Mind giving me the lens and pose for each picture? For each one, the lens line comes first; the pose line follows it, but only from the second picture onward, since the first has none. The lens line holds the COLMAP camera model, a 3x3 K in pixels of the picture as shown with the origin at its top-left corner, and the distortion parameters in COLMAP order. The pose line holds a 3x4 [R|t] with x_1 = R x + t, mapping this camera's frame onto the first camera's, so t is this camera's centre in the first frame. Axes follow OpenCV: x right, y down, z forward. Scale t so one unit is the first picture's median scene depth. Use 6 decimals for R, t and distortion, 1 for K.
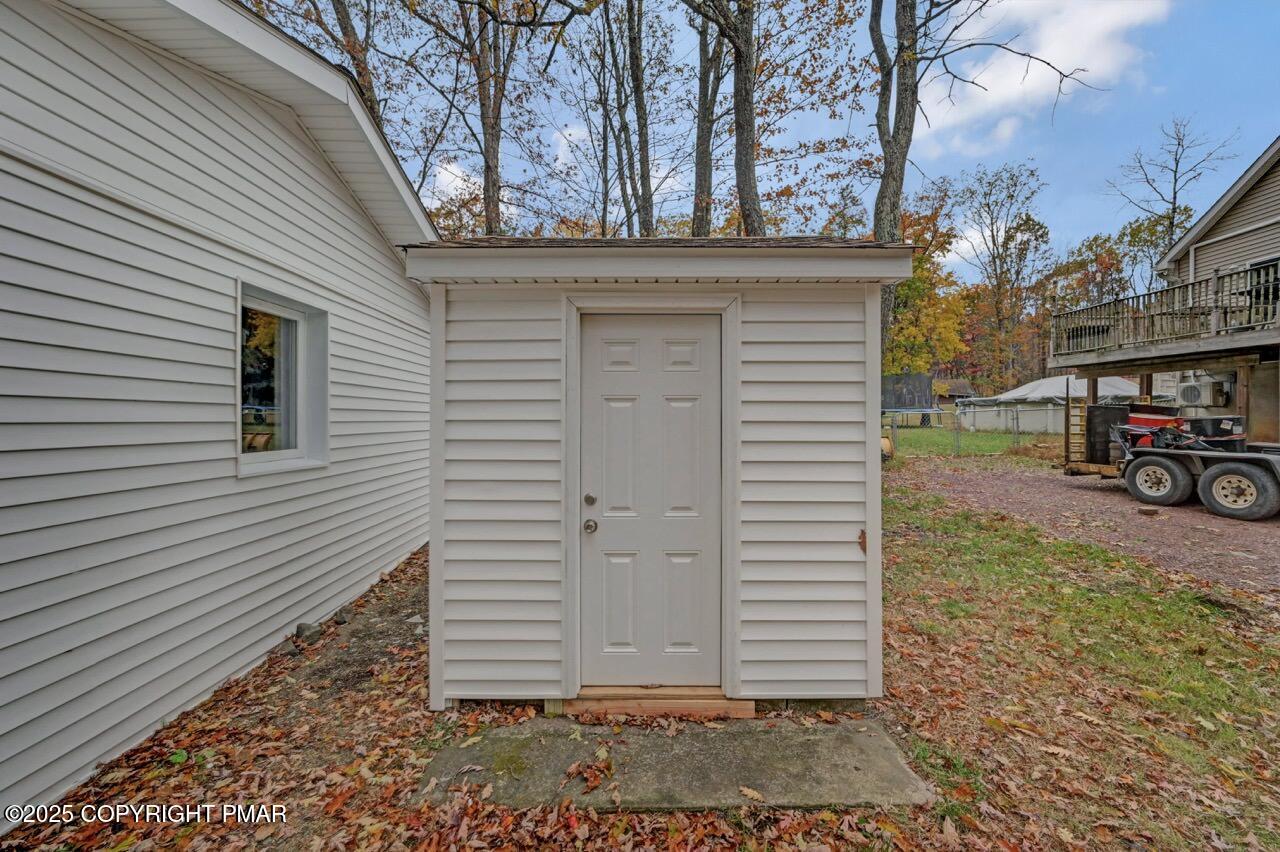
lens RADIAL K [[518.1, 0, 635.5], [0, 518.1, 423.4], [0, 0, 1]] dist [-0.000472, -0.000111]
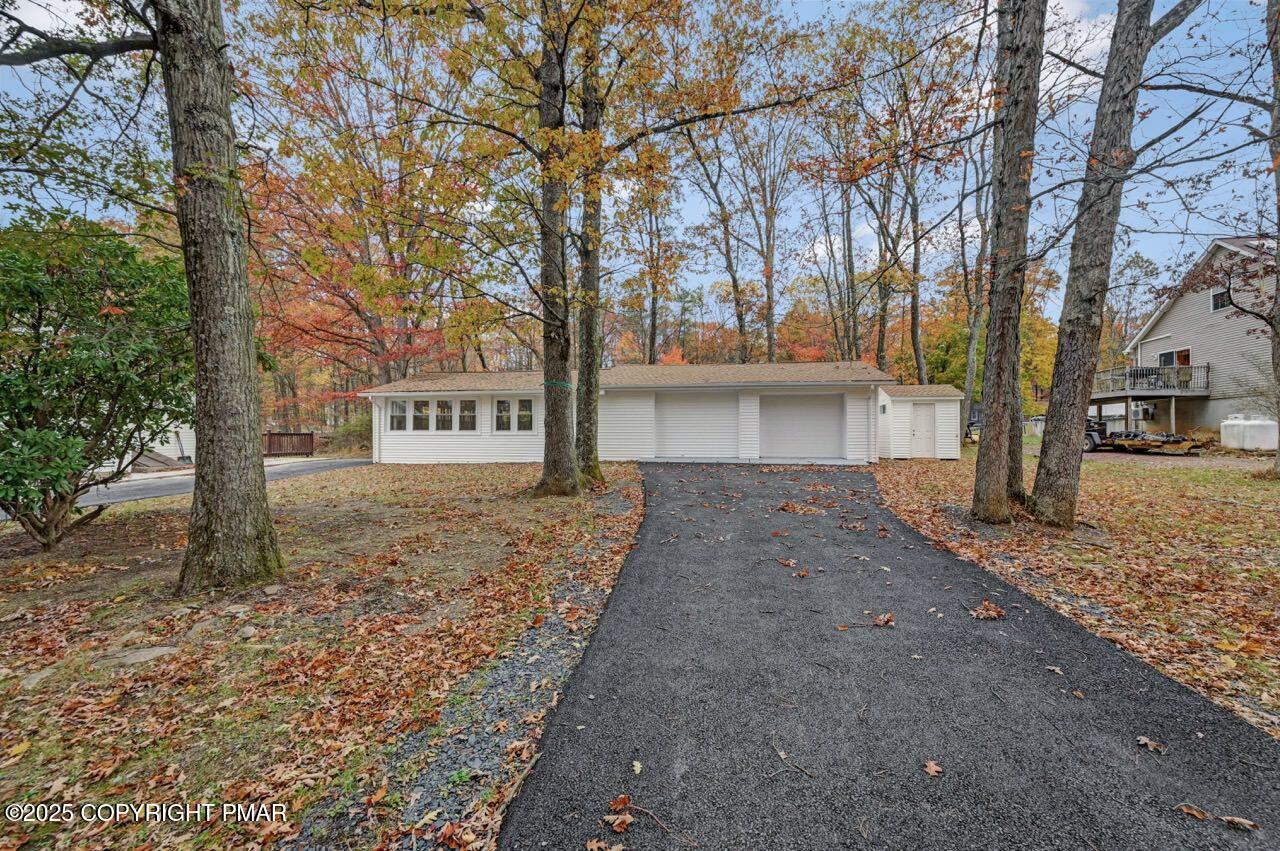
lens RADIAL K [[508.8, 0, 638.9], [0, 508.8, 430.0], [0, 0, 1]] dist [0.001353, 0.000194]
pose [[0.984142, 0.003690, -0.177346, -0.572003], [-0.007937, 0.999698, -0.023242, 0.074905], [0.177206, 0.024281, 0.983874, -1.453211]]
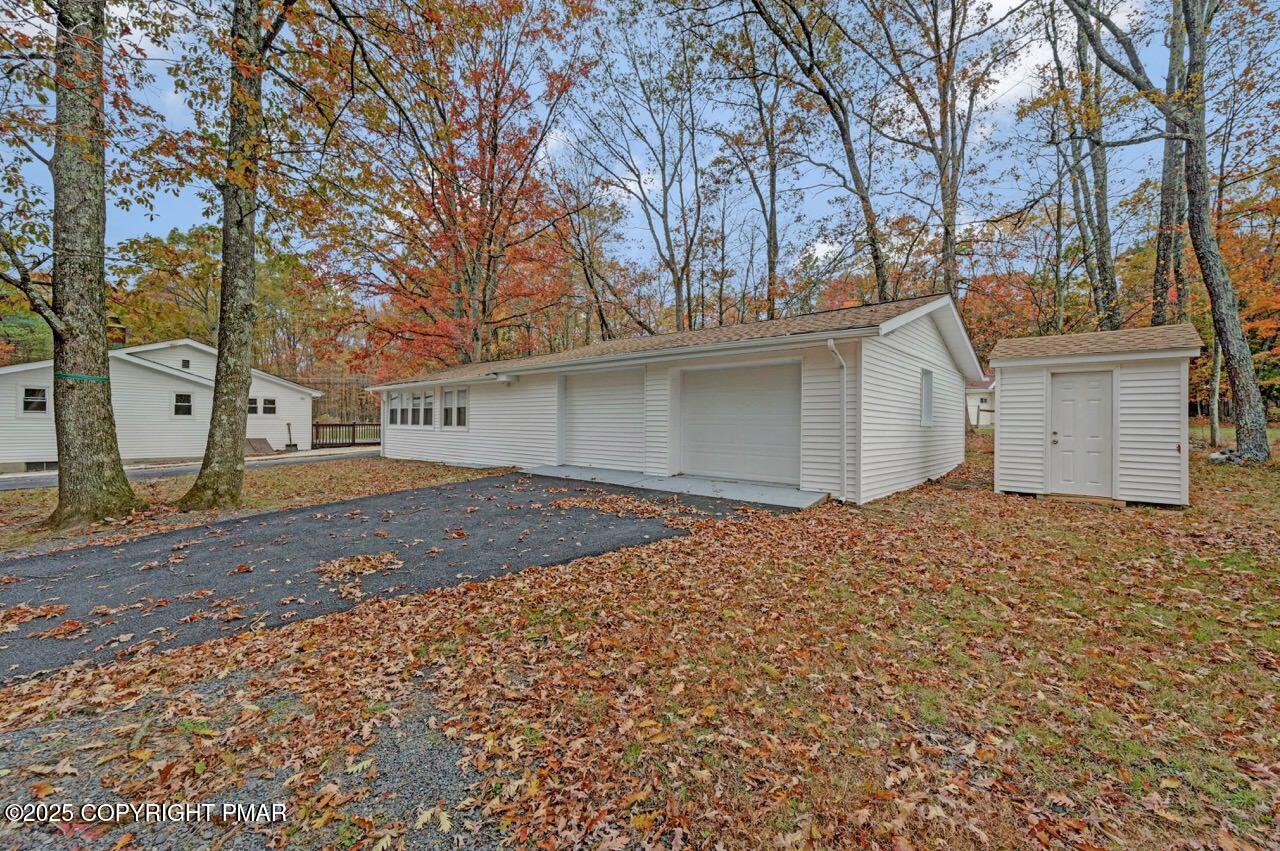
lens RADIAL K [[518.1, 0, 635.5], [0, 518.1, 422.9], [0, 0, 1]] dist [-0.000472, -0.000111]
pose [[0.739822, 0.005638, -0.672779, 0.032255], [-0.015872, 0.999833, -0.009074, 0.035385], [0.672615, 0.017391, 0.739788, -0.687411]]
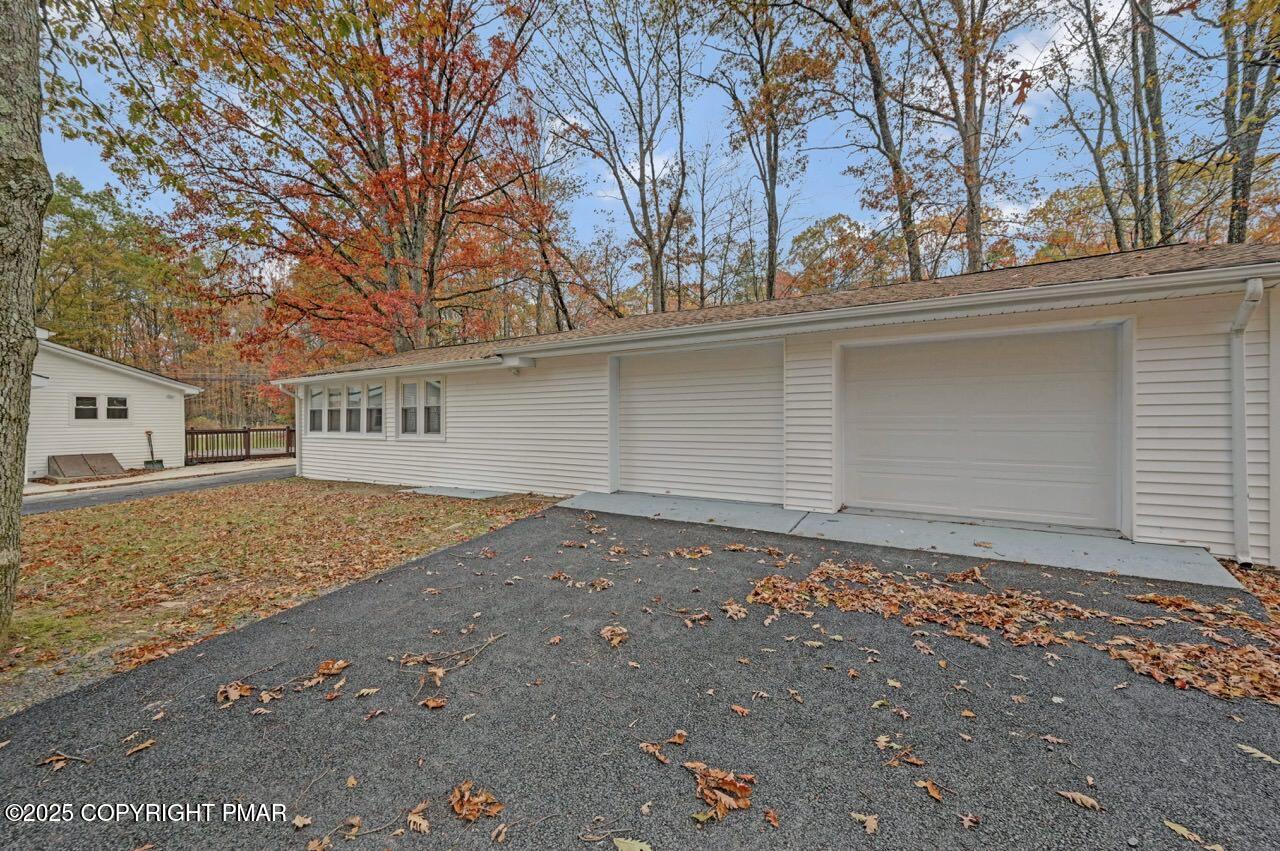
lens RADIAL K [[515.2, 0, 640.0], [0, 515.2, 425.5], [0, 0, 1]] dist [-0.000876, 0.000010]
pose [[0.842914, -0.000002, -0.538049, -0.385495], [-0.001203, 0.999997, -0.001888, 0.025401], [0.538048, 0.002239, 0.842911, -0.579404]]
